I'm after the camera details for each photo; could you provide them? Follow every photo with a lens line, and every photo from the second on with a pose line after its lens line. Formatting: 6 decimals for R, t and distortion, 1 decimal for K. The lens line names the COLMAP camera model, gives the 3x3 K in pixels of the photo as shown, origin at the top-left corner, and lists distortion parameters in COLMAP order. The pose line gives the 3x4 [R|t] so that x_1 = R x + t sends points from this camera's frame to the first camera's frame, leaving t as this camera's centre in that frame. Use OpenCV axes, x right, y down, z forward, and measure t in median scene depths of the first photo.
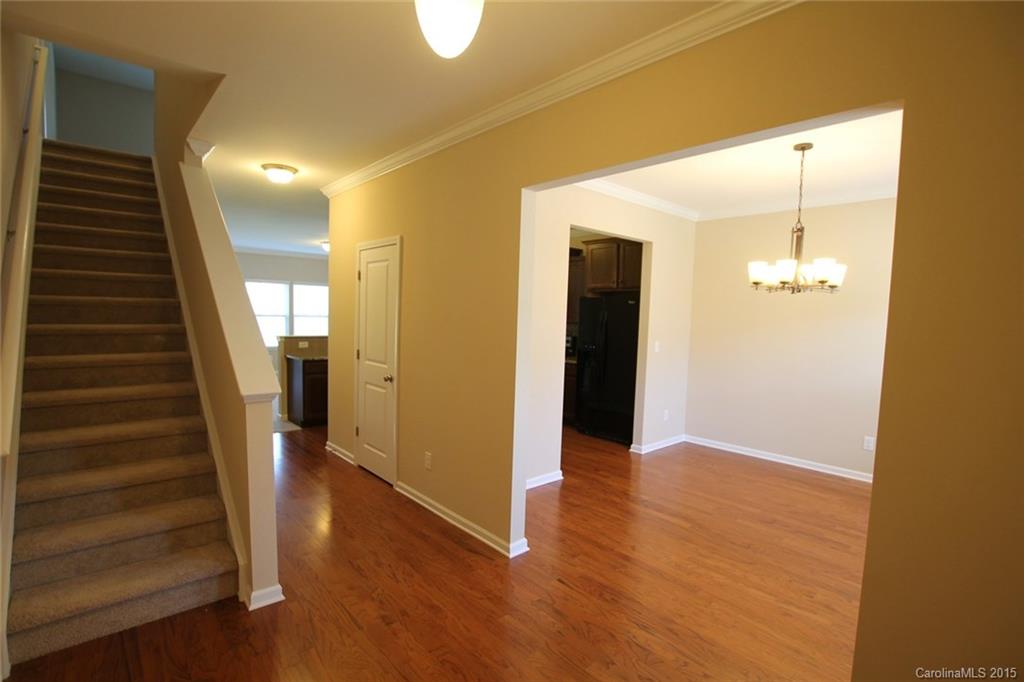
lens RADIAL K [[486.2, 0, 508.6], [0, 486.2, 345.0], [0, 0, 1]] dist [-0.040049, 0.000764]
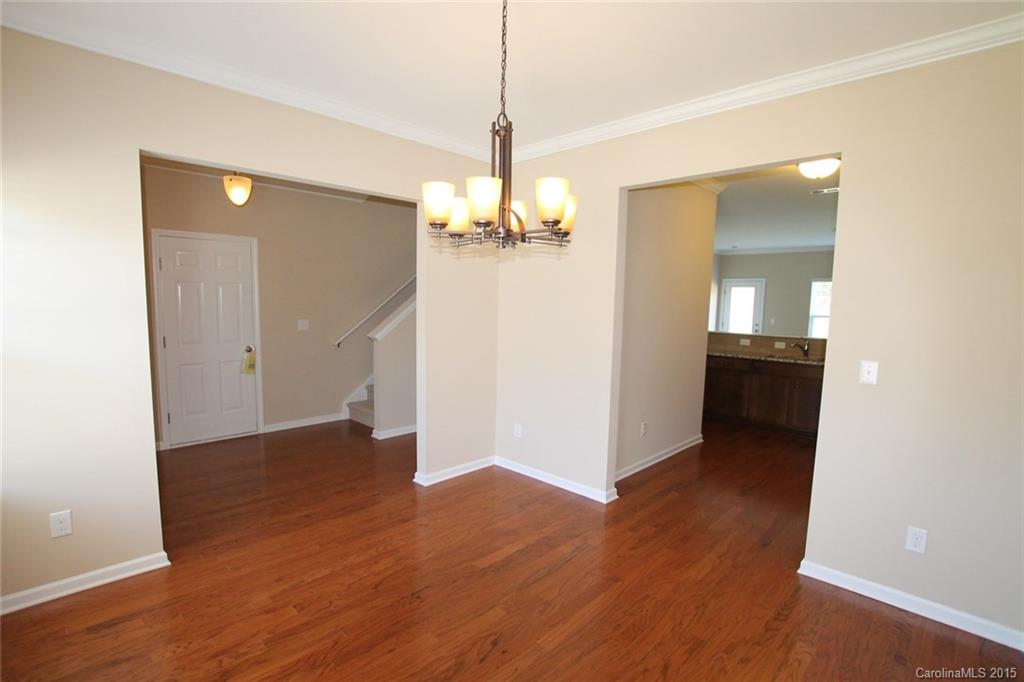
lens RADIAL K [[486.2, 0, 508.6], [0, 486.2, 345.0], [0, 0, 1]] dist [-0.040049, 0.000764]
pose [[0.080259, 0.073247, -0.994079, 1.359225], [-0.089522, 0.993796, 0.065999, -0.043258], [0.992746, 0.083695, 0.086318, 1.140182]]
